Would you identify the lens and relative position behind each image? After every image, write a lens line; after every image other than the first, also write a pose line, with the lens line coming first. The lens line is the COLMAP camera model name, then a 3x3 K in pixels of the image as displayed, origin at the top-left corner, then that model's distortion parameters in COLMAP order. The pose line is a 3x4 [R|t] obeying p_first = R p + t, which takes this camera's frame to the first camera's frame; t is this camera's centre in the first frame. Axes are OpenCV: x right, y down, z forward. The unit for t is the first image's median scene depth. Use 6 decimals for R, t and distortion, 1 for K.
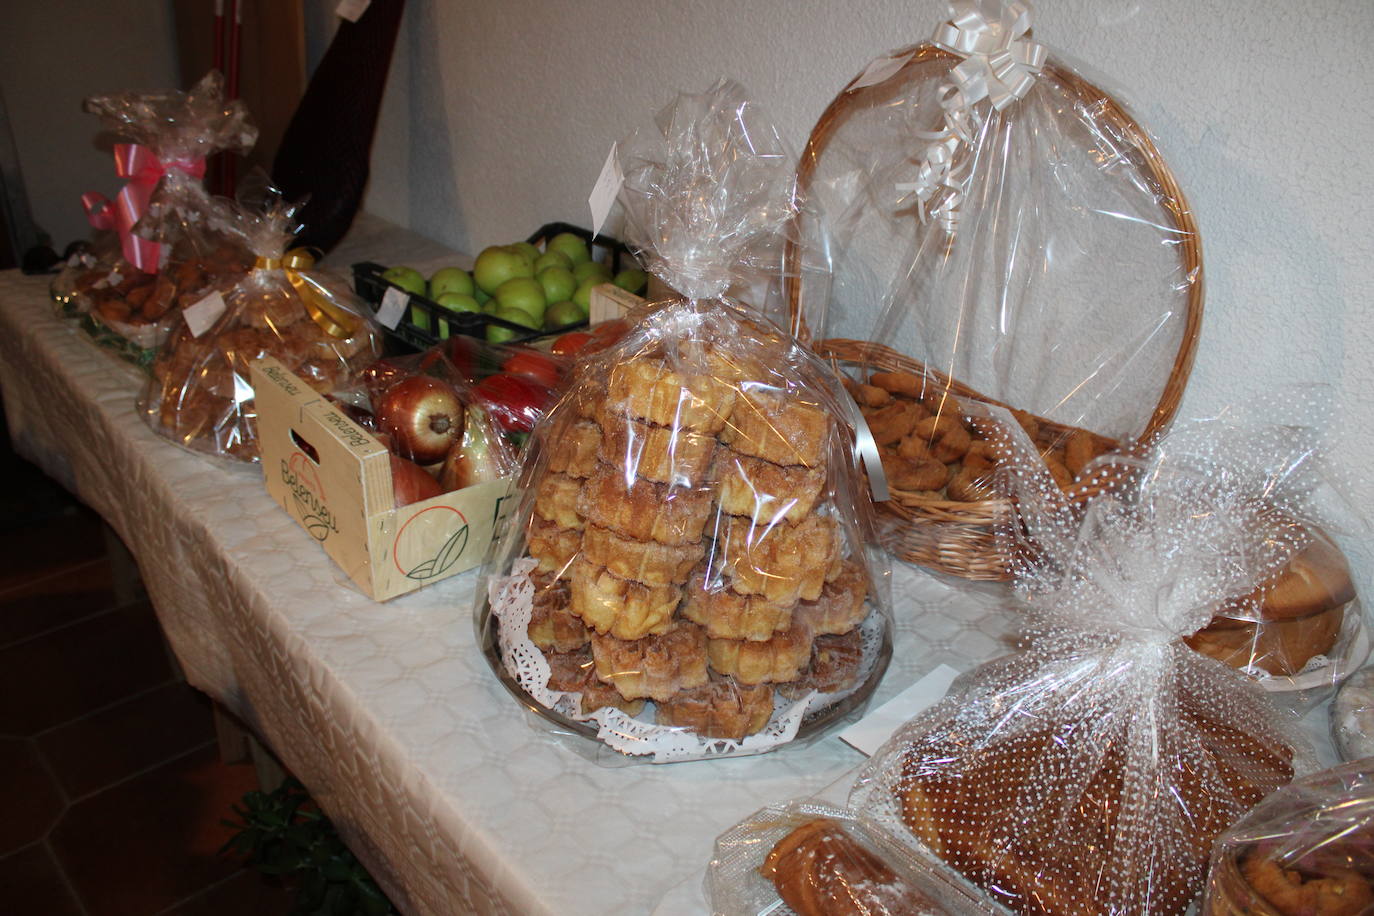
lens RADIAL K [[1140.1, 0, 683.3], [0, 1140.1, 468.5], [0, 0, 1]] dist [-0.168279, 0.152443]
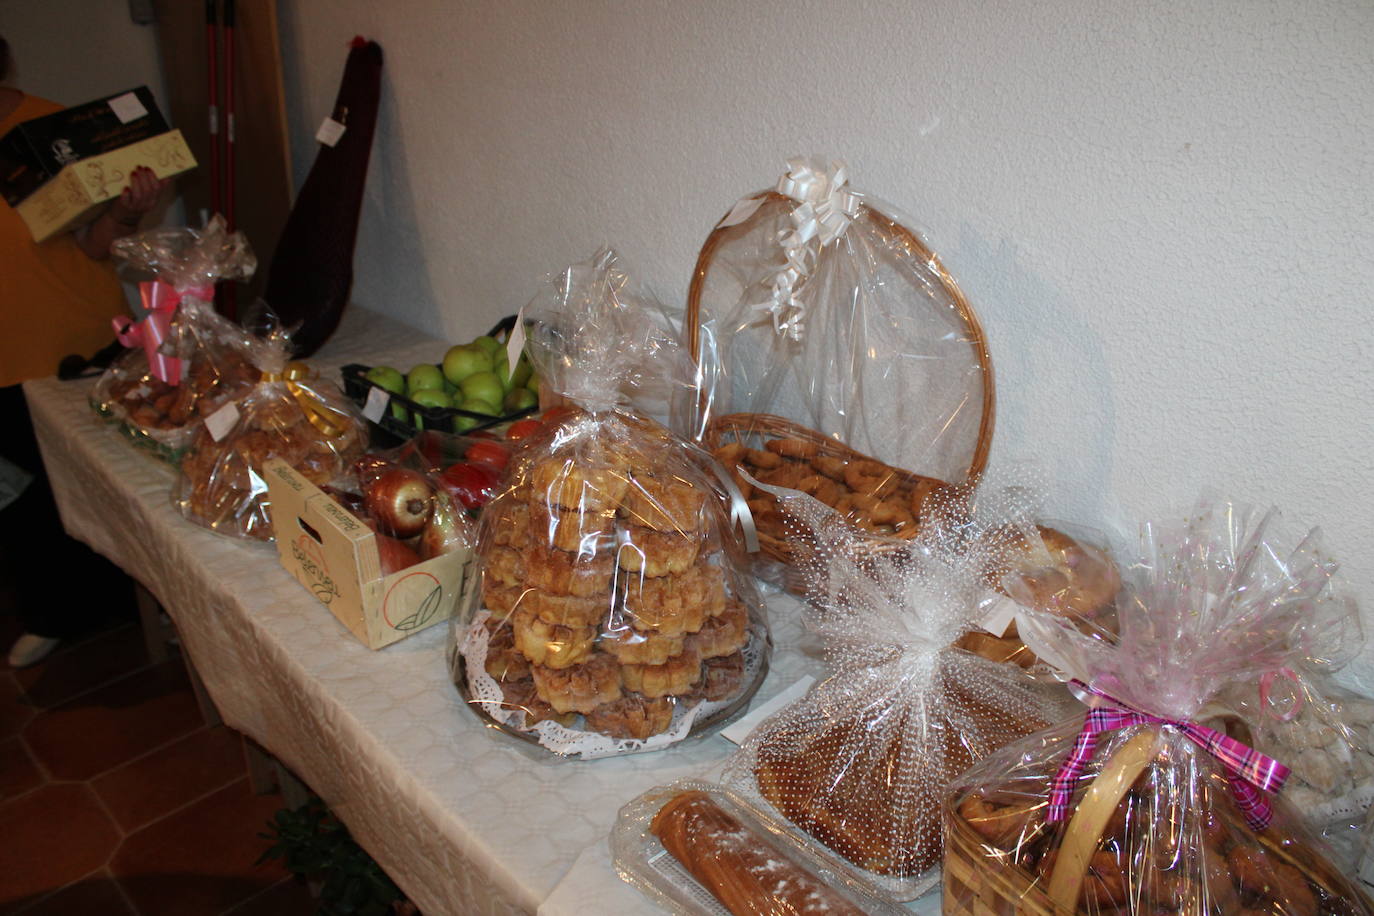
lens RADIAL K [[1140.1, 0, 683.3], [0, 1140.1, 468.5], [0, 0, 1]] dist [-0.168279, 0.152443]
pose [[0.998351, -0.057297, -0.003556, 0.105046], [0.057207, 0.998127, -0.021673, -0.042814], [0.004792, 0.021434, 0.999759, -0.303908]]
